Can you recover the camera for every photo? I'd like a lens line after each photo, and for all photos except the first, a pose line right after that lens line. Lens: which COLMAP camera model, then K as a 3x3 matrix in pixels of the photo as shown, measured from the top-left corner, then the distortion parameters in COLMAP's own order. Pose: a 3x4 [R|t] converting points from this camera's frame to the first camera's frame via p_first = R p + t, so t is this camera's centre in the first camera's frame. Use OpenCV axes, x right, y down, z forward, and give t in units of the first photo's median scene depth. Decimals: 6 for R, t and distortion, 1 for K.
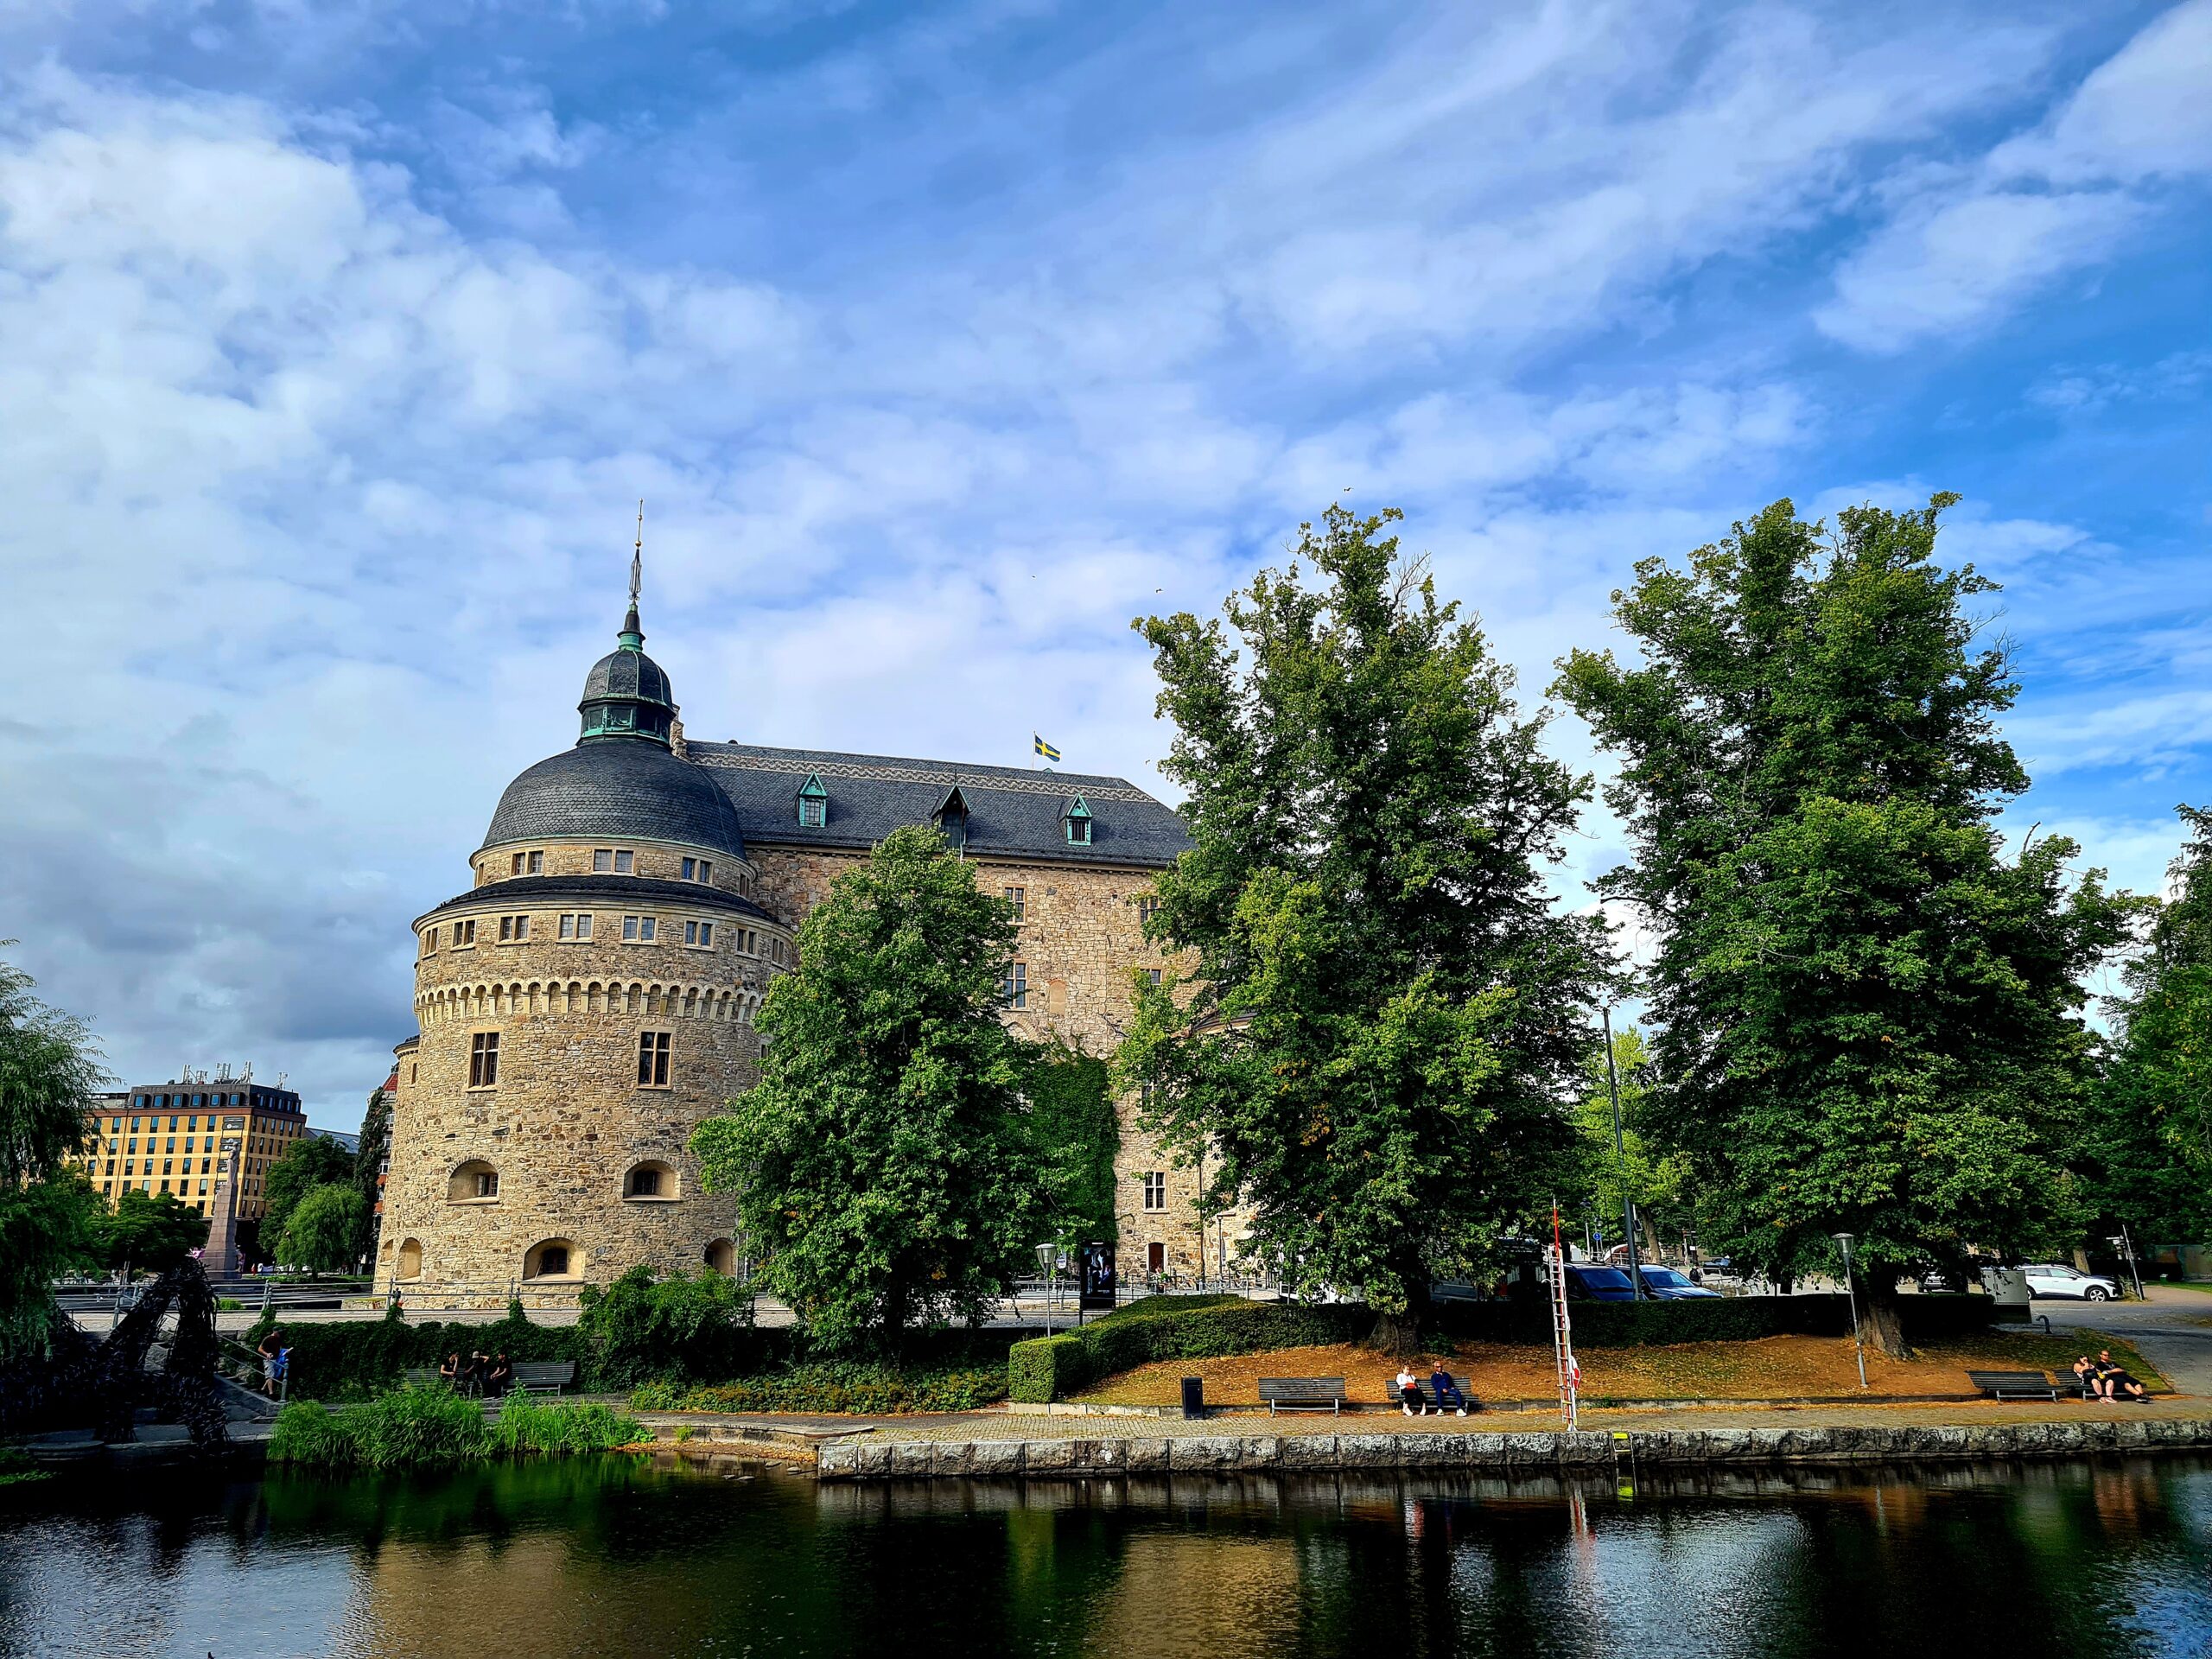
lens RADIAL K [[1522.0, 0, 1106.0], [0, 1522.0, 829.5], [0, 0, 1]] dist [0.003382, 0.001246]
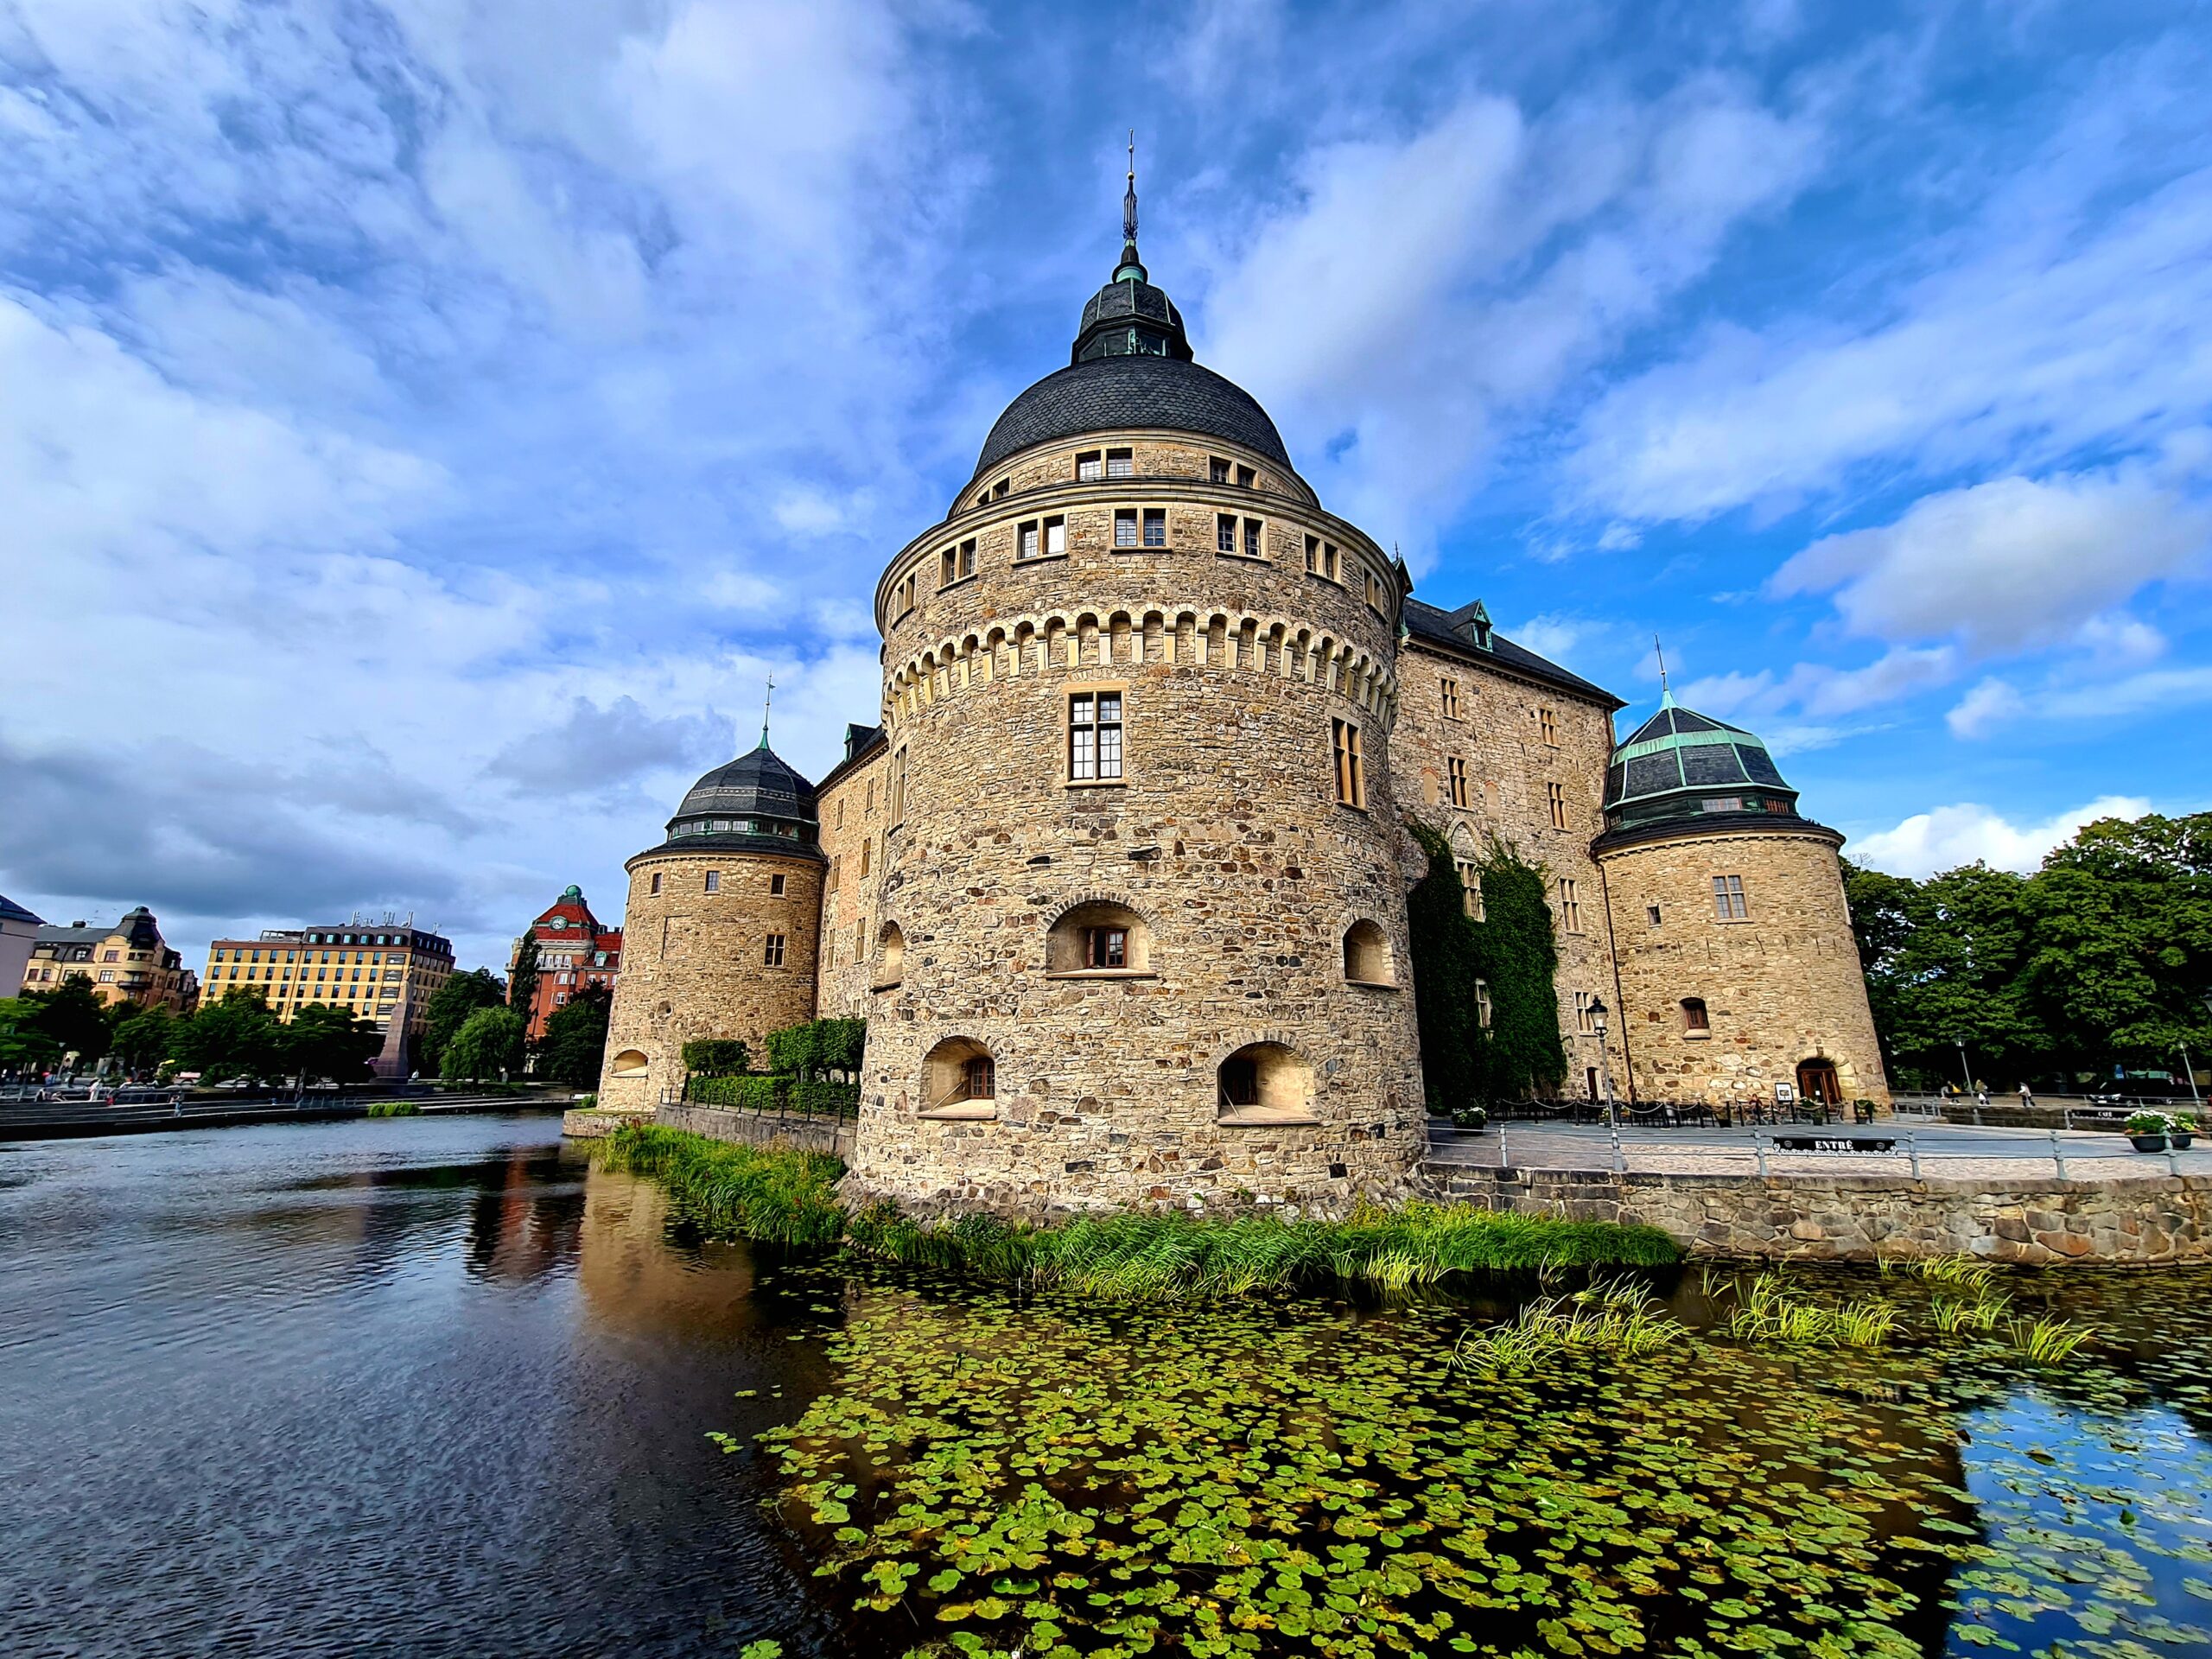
lens RADIAL K [[893.4, 0, 1097.9], [0, 893.4, 835.4], [0, 0, 1]] dist [-0.000471, -0.000101]
pose [[0.985174, 0.060208, 0.160646, -0.456962], [-0.061754, 0.998081, 0.004644, 0.186361], [-0.160058, -0.014496, 0.987001, 0.657918]]
